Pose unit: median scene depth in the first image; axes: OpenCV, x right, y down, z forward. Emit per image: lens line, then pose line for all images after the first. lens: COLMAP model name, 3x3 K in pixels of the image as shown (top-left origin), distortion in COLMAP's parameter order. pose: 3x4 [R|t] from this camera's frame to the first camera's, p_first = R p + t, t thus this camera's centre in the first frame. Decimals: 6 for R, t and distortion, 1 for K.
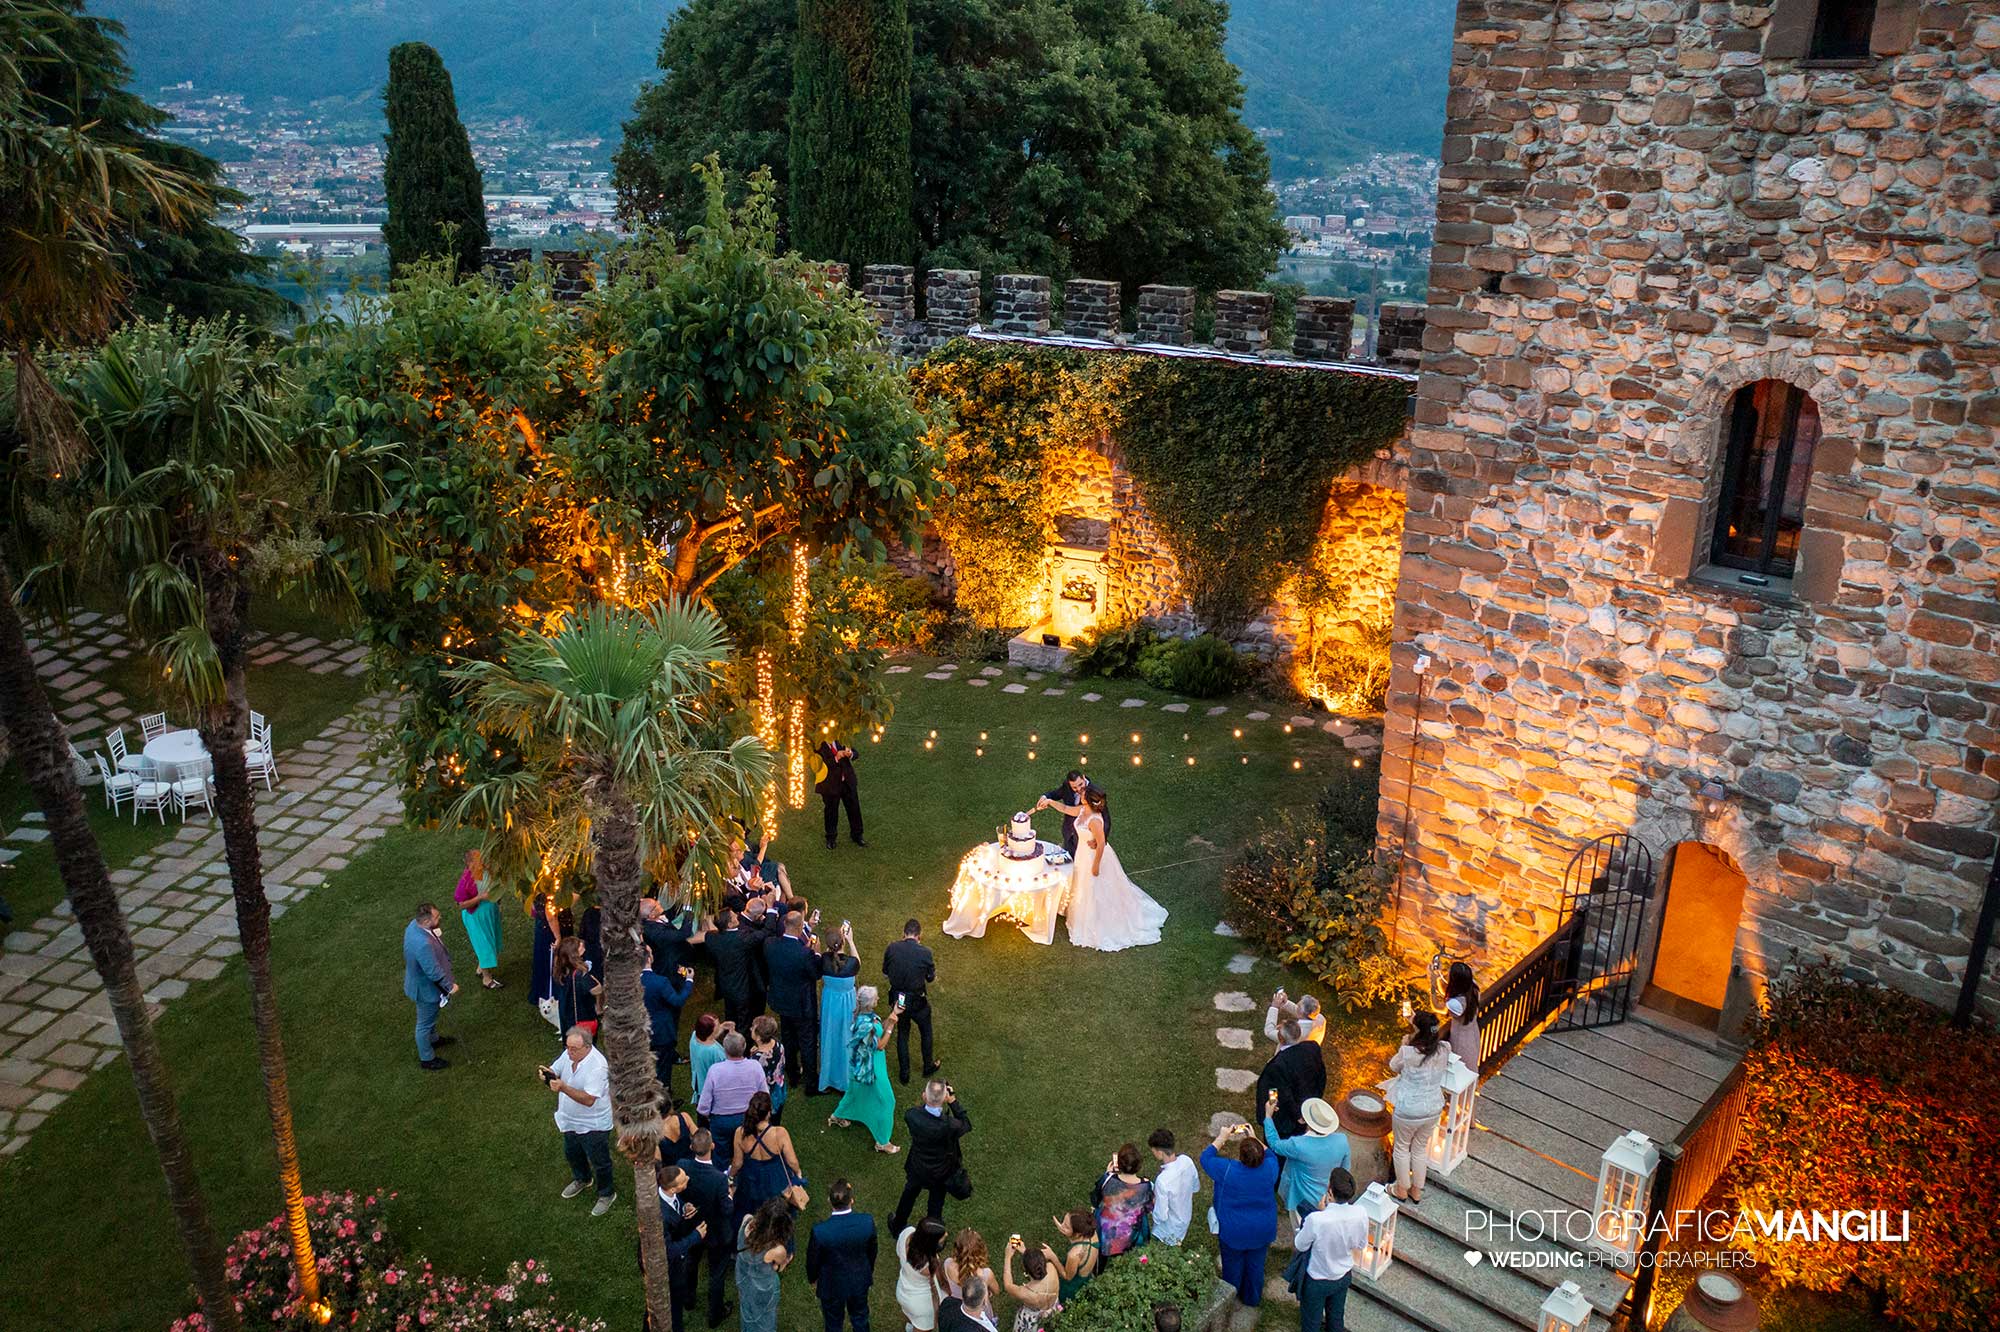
lens RADIAL K [[1637.1, 0, 1000.0], [0, 1637.1, 666.0], [0, 0, 1]] dist [-0.004702, -0.003876]
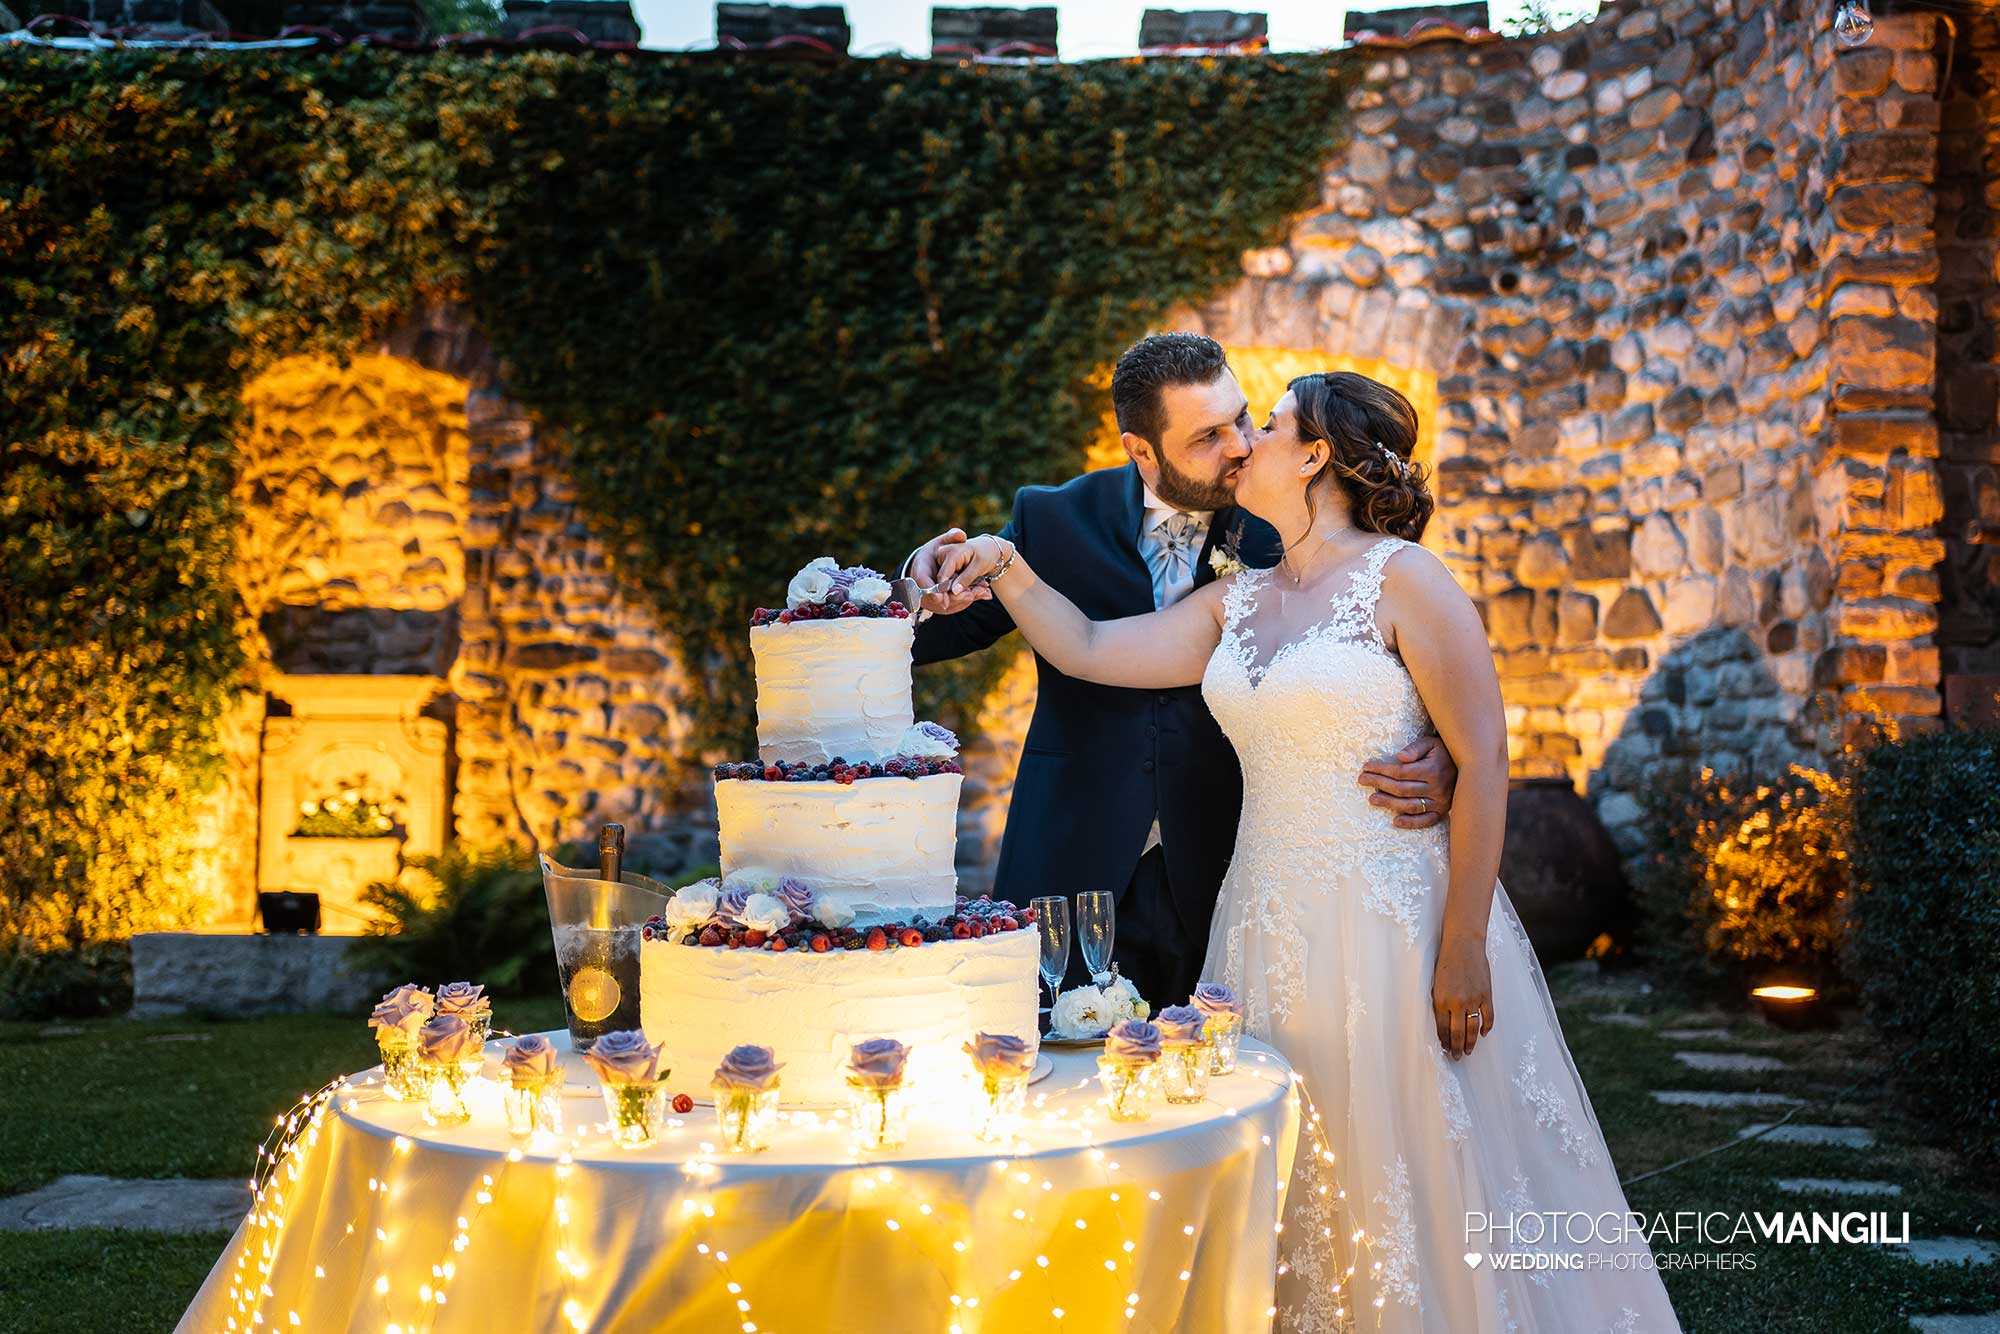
lens RADIAL K [[2117.4, 0, 992.3], [0, 2117.4, 695.7], [0, 0, 1]] dist [0.005433, 0.032915]
pose [[0.887187, 0.023994, 0.460786, -0.035430], [0.163719, 0.917299, -0.362987, 0.112086], [-0.431388, 0.397476, 0.809887, 0.614591]]
